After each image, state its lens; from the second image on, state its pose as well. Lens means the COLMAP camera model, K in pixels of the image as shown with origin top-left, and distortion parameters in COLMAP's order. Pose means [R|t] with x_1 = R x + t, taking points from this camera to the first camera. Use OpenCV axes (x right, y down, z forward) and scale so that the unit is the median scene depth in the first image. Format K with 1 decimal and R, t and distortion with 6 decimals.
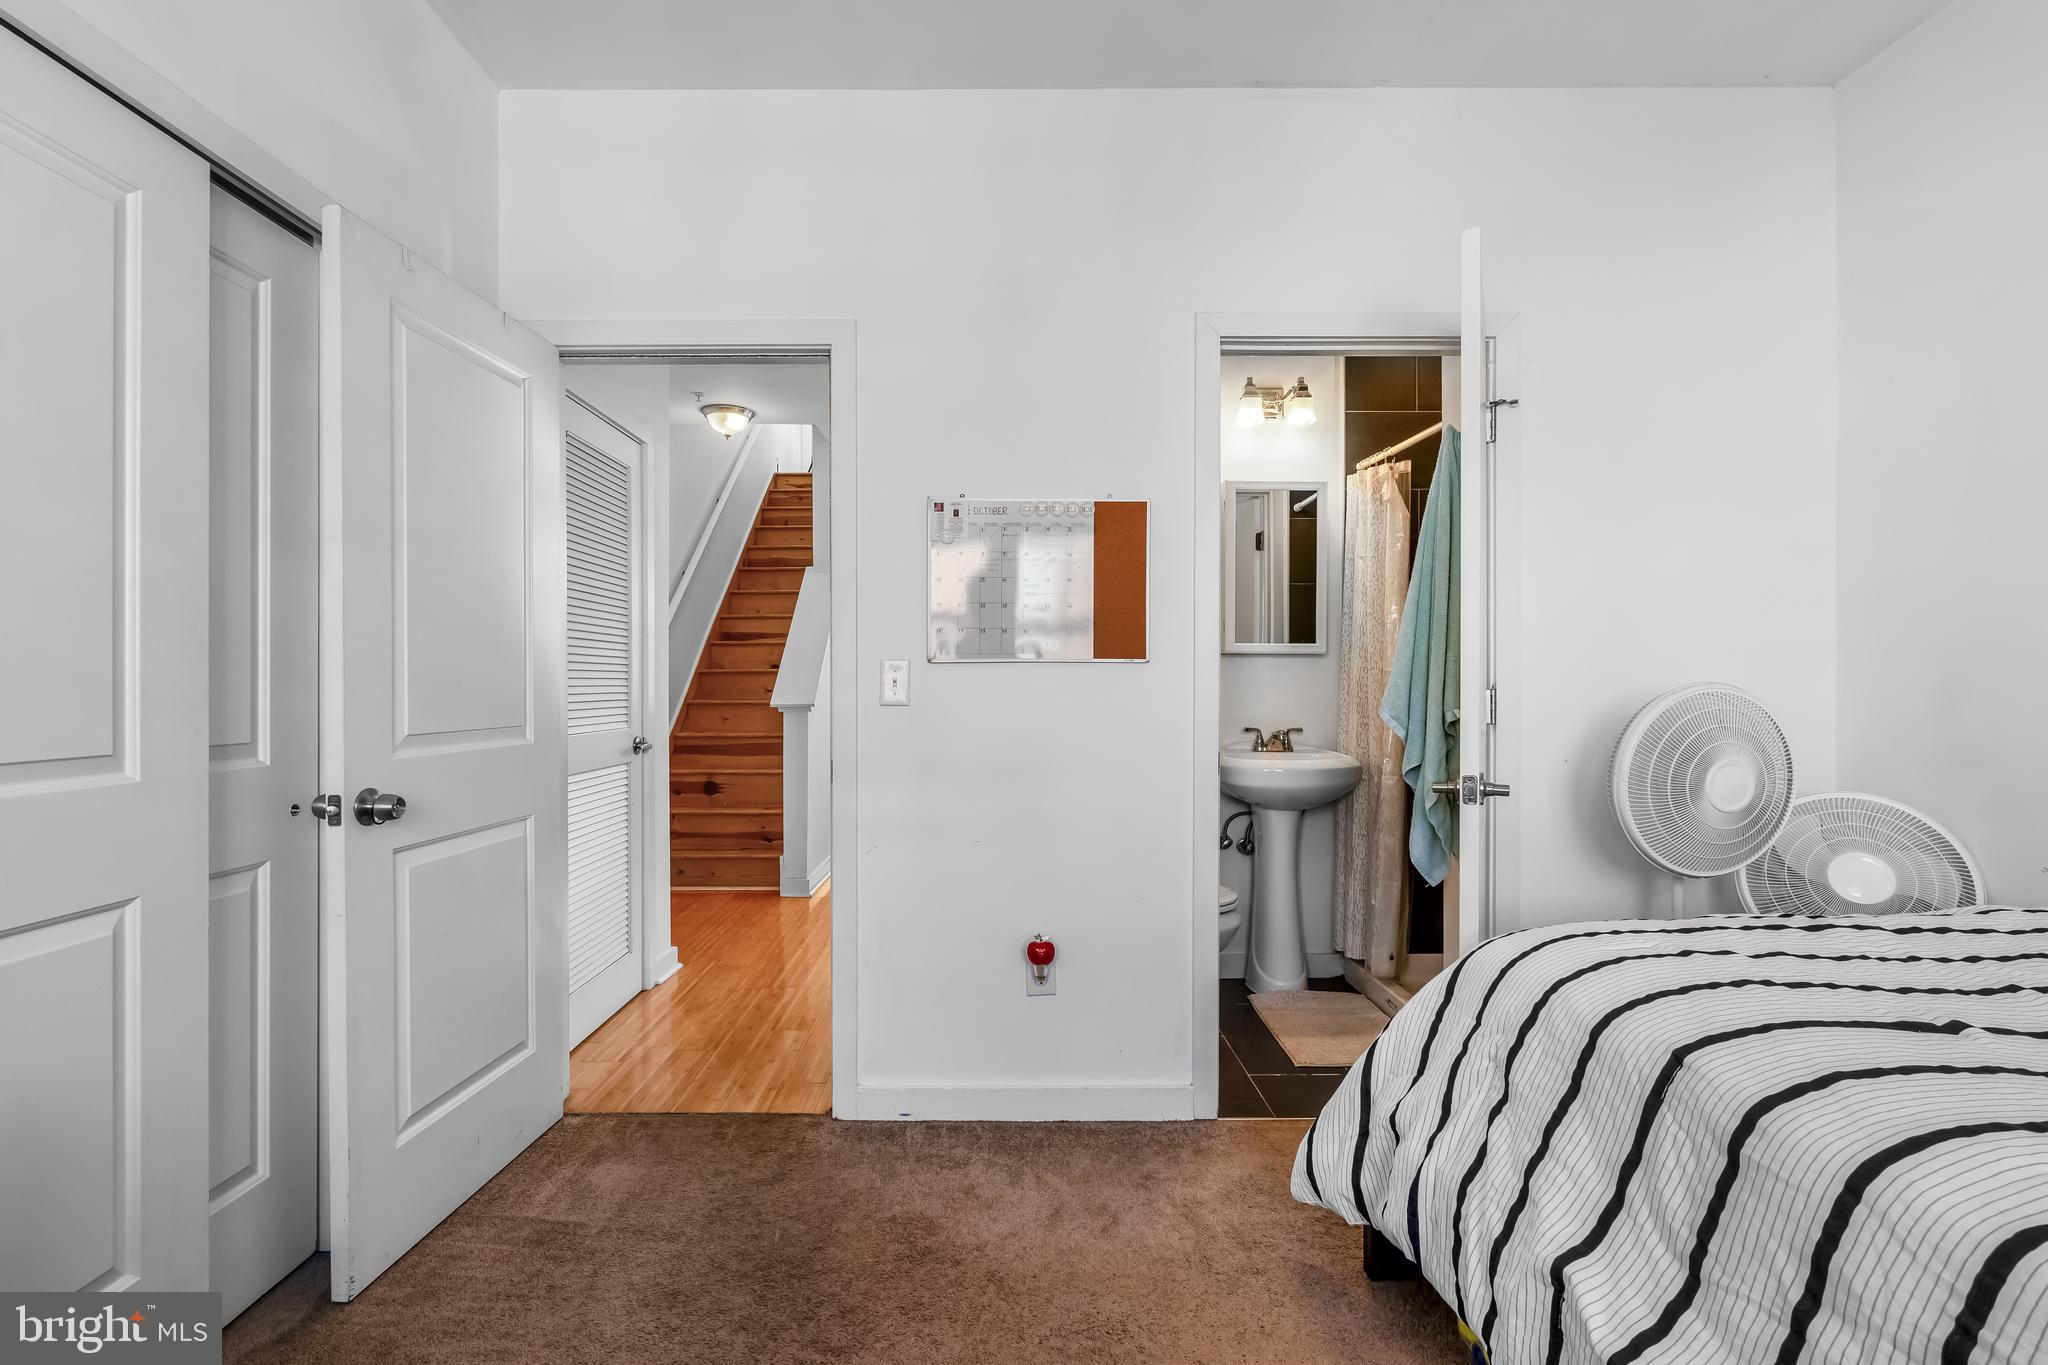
lens RADIAL K [[956.8, 0, 1016.7], [0, 956.8, 683.9], [0, 0, 1]] dist [-0.000115, -0.000141]
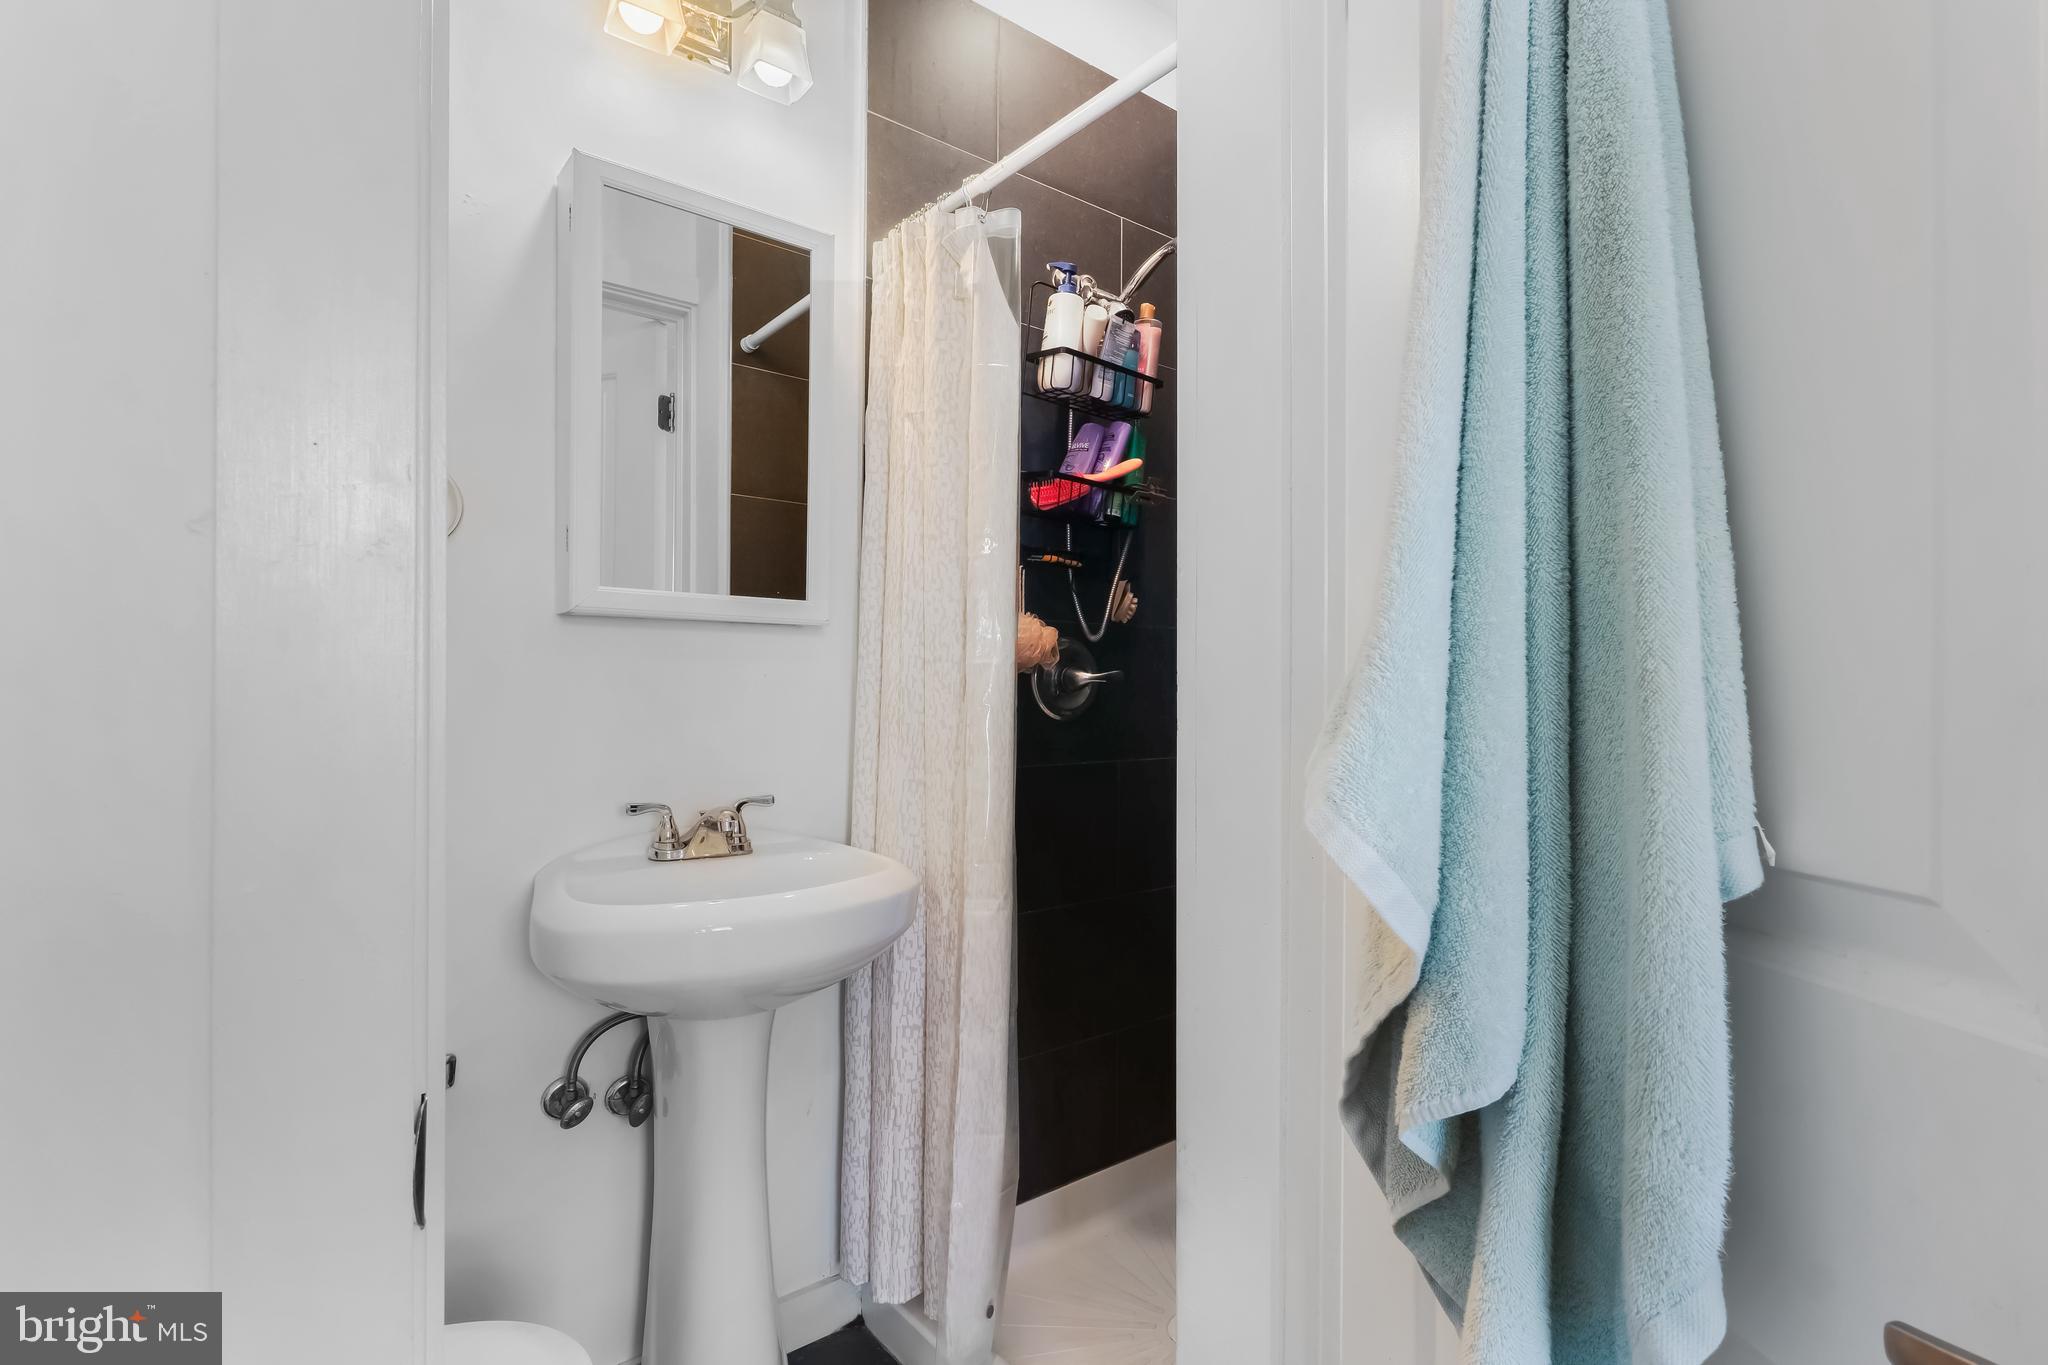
lens RADIAL K [[955.8, 0, 1136.4], [0, 955.8, 698.8], [0, 0, 1]] dist [-0.022719, -0.000123]
pose [[0.756616, 0.002178, 0.653855, 0.142832], [-0.002761, 0.999996, -0.000136, 0.002449], [-0.653853, -0.001703, 0.756619, 0.572733]]
